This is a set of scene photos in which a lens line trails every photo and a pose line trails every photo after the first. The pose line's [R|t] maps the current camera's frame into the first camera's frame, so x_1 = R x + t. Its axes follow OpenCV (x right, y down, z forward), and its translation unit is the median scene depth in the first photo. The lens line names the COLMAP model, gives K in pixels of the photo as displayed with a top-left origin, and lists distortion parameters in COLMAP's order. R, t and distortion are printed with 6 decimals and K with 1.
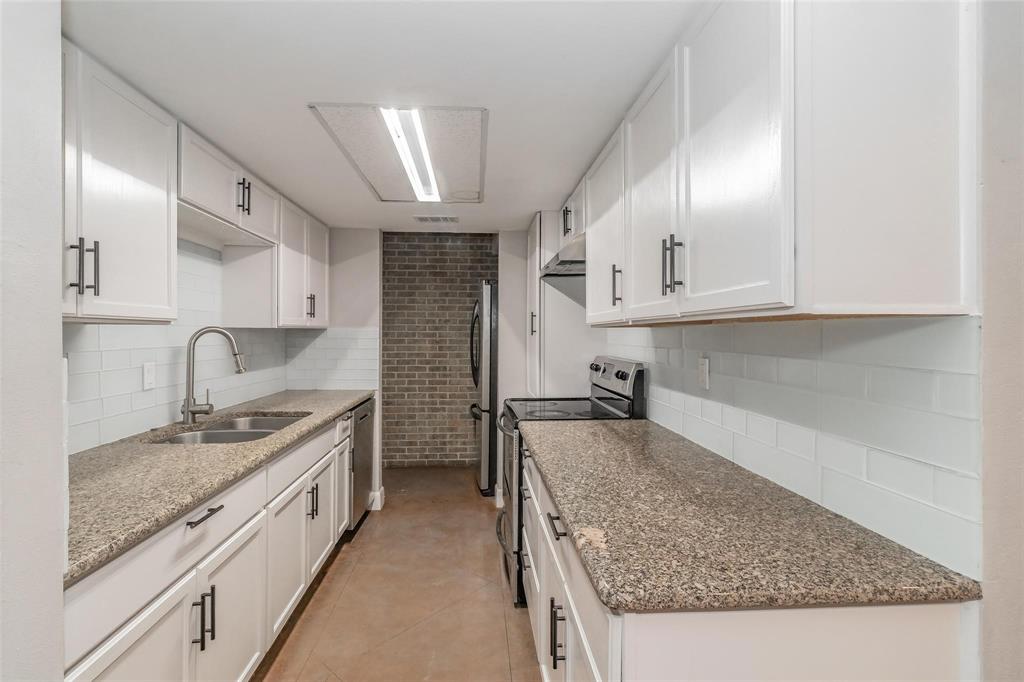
lens RADIAL K [[473.0, 0, 492.4], [0, 473.0, 334.3], [0, 0, 1]] dist [0.004839, -0.000287]
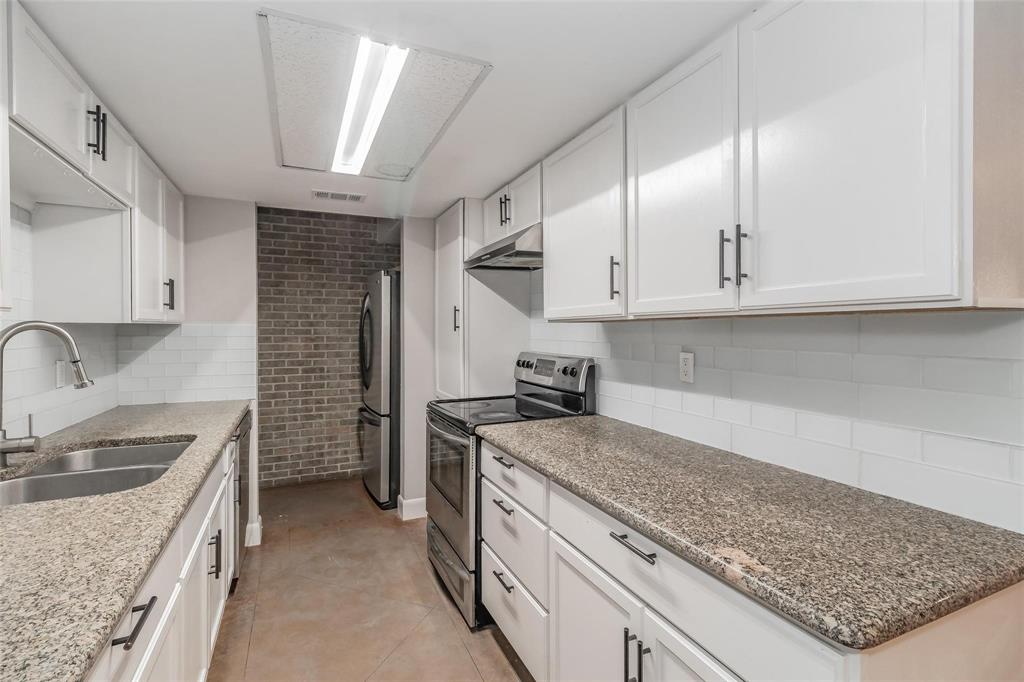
lens RADIAL K [[473.0, 0, 510.2], [0, 473.0, 334.1], [0, 0, 1]] dist [0.004839, -0.000287]
pose [[0.936153, -0.007973, 0.351501, -0.176886], [0.005223, 0.999948, 0.008771, 0.000082], [-0.351553, -0.006375, 0.936146, 0.118202]]
